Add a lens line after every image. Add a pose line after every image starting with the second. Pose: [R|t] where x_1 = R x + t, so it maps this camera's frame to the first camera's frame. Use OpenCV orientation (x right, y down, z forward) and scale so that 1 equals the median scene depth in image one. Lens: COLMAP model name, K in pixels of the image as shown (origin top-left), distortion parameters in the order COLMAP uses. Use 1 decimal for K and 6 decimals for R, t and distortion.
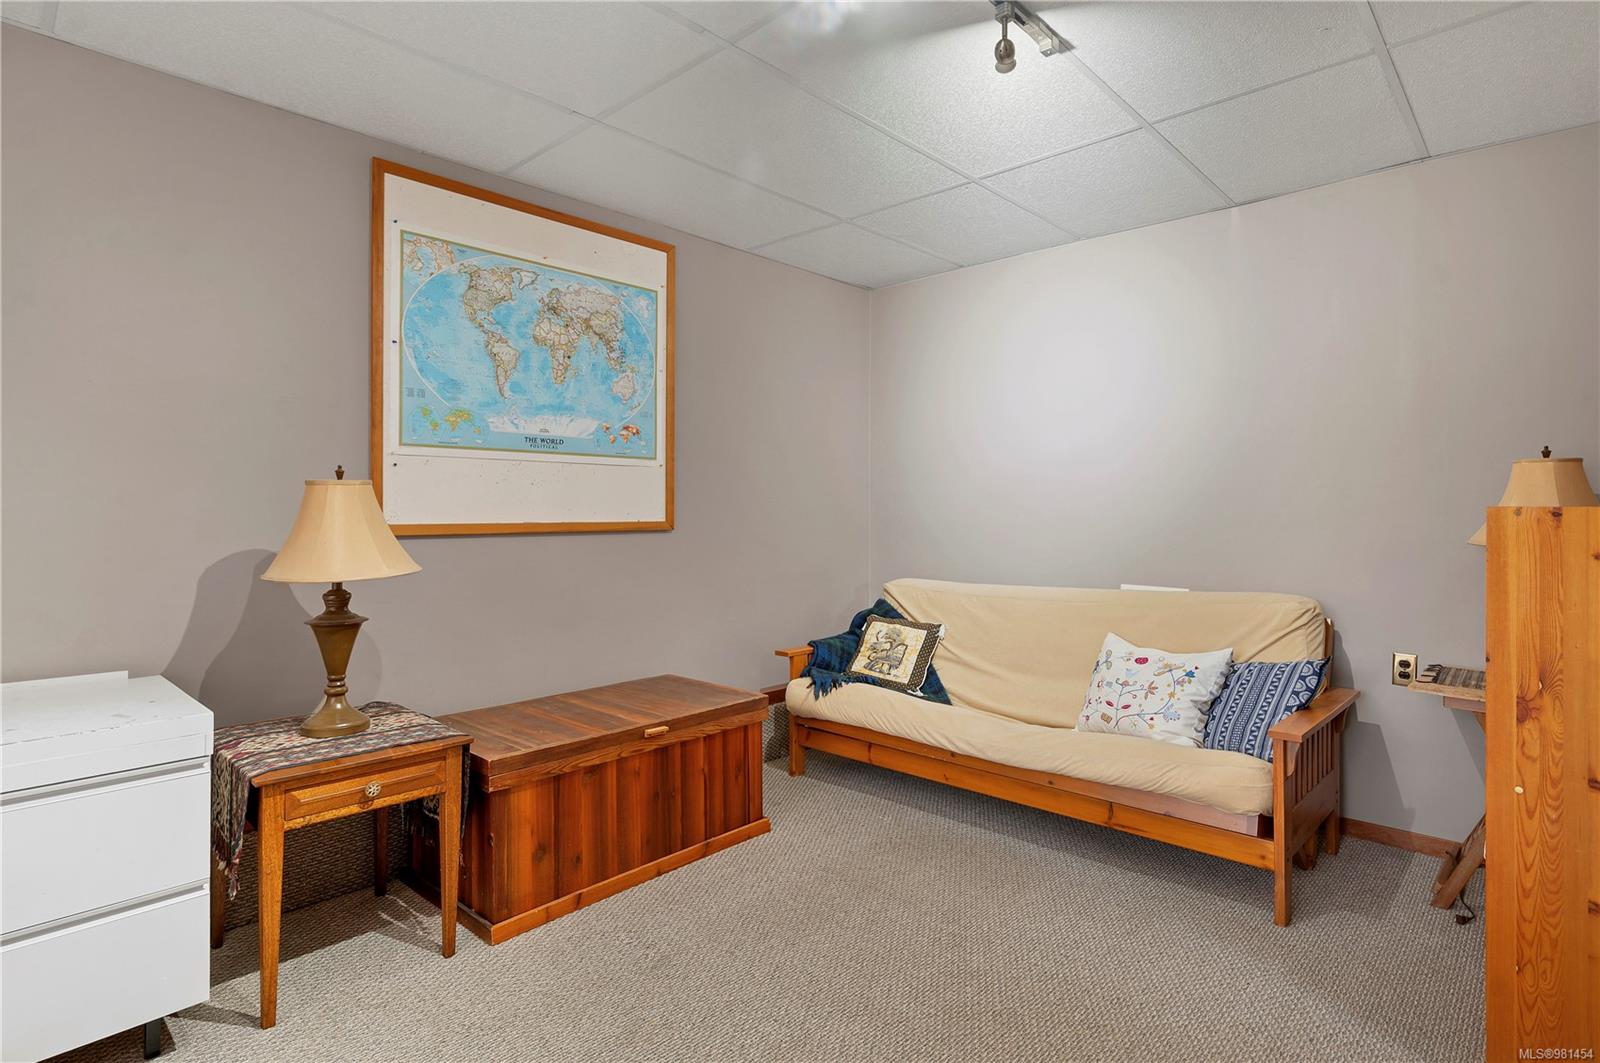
lens RADIAL K [[820.9, 0, 799.9], [0, 820.9, 514.6], [0, 0, 1]] dist [-0.000603, -0.000099]
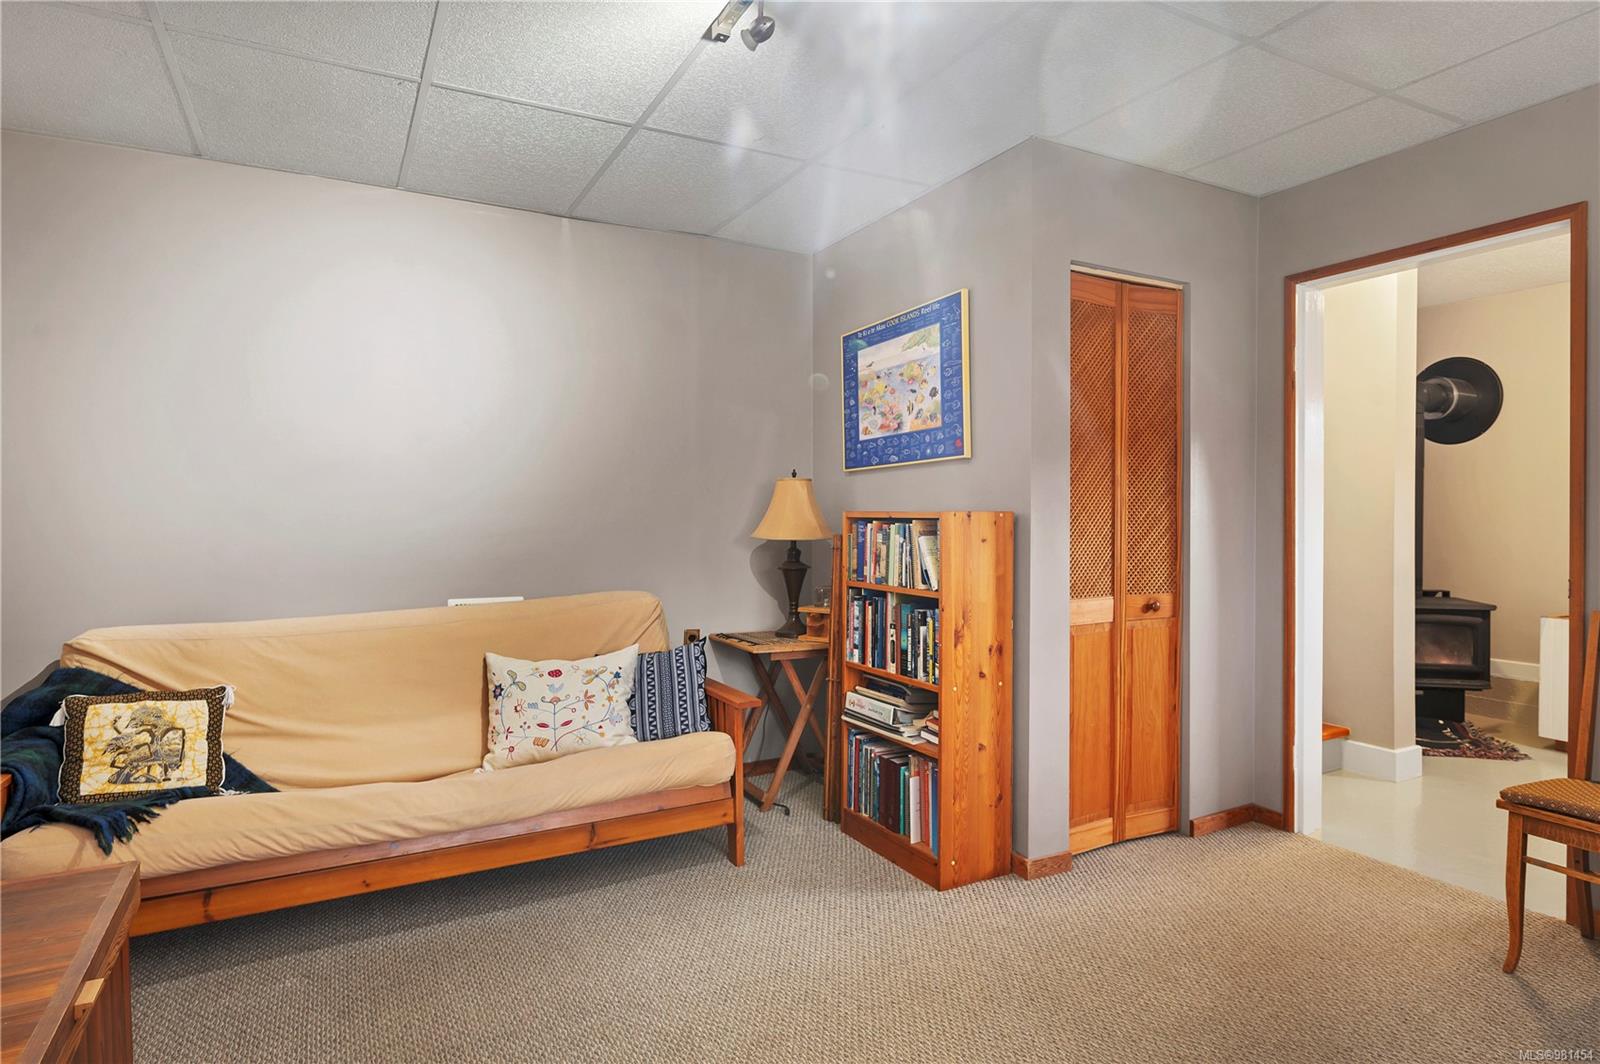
lens RADIAL K [[874.2, 0, 800.0], [0, 874.2, 532.0], [0, 0, 1]] dist [-0.001816, 0.000736]
pose [[0.318216, -0.022353, 0.947755, -0.463097], [0.010323, 0.999744, 0.020114, -0.003306], [-0.947962, 0.003383, 0.318365, 0.421503]]
